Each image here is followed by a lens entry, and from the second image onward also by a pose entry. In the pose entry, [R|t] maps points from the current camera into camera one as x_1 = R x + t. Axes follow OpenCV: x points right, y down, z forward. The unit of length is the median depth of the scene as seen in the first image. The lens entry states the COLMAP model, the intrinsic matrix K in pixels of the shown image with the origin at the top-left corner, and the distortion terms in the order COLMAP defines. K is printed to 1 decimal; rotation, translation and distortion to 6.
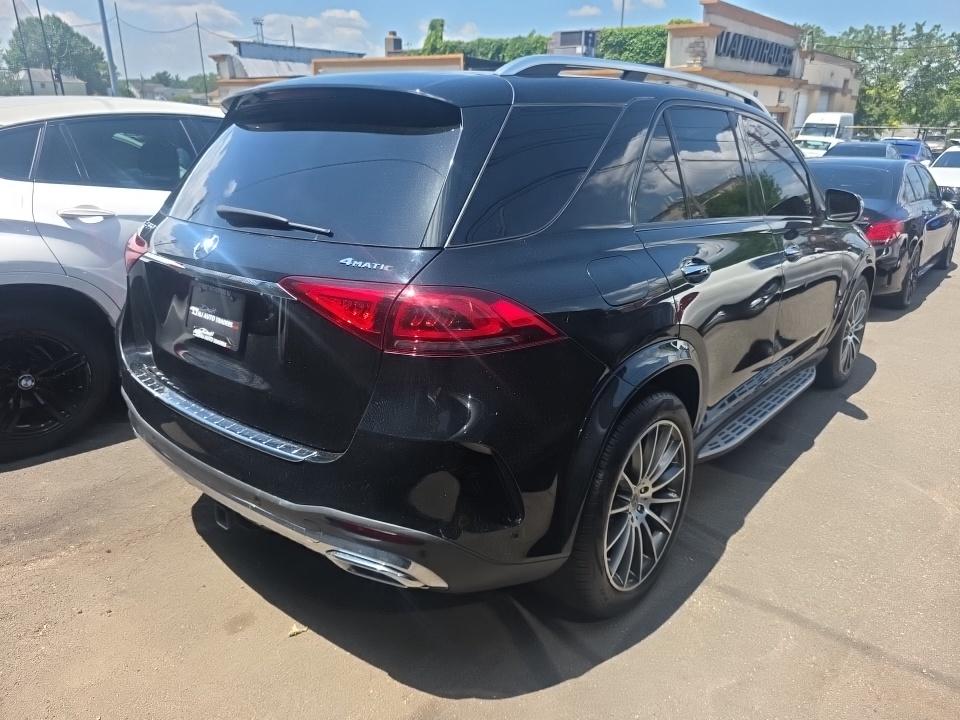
lens RADIAL K [[659.1, 0, 479.6], [0, 659.1, 346.3], [0, 0, 1]] dist [0.001455, -0.001256]
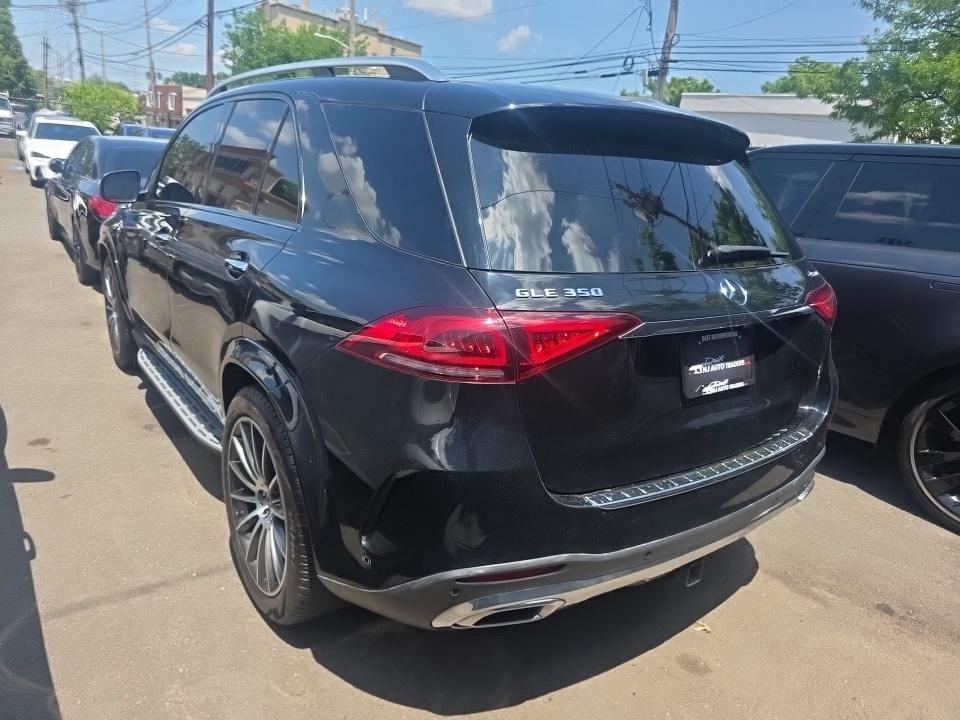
lens RADIAL K [[676.5, 0, 480.0], [0, 676.5, 360.0], [0, 0, 1]] dist [-0.004136, -0.004471]
pose [[0.237714, -0.271355, 0.932662, -1.076199], [0.209197, 0.951955, 0.223648, -0.264045], [-0.948540, 0.141946, 0.283060, 0.813195]]
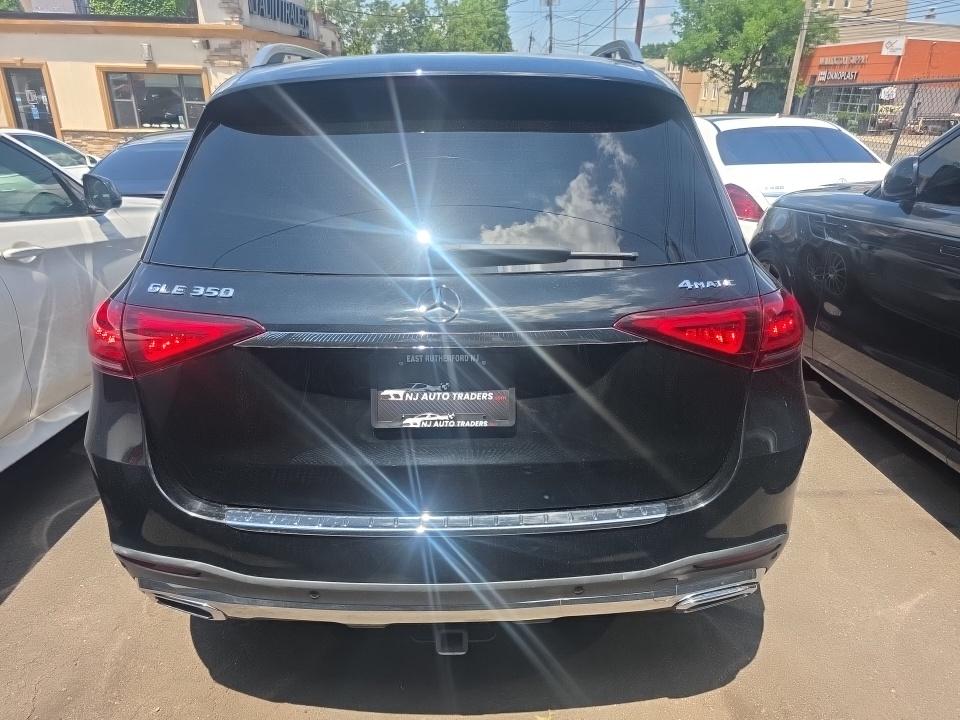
lens RADIAL K [[661.1, 0, 480.0], [0, 661.1, 360.0], [0, 0, 1]] dist [0.010947, 0.004069]
pose [[0.763805, -0.250785, 0.594735, -0.621702], [0.209141, 0.967879, 0.139536, -0.136552], [-0.610625, 0.017805, 0.791720, 0.299452]]
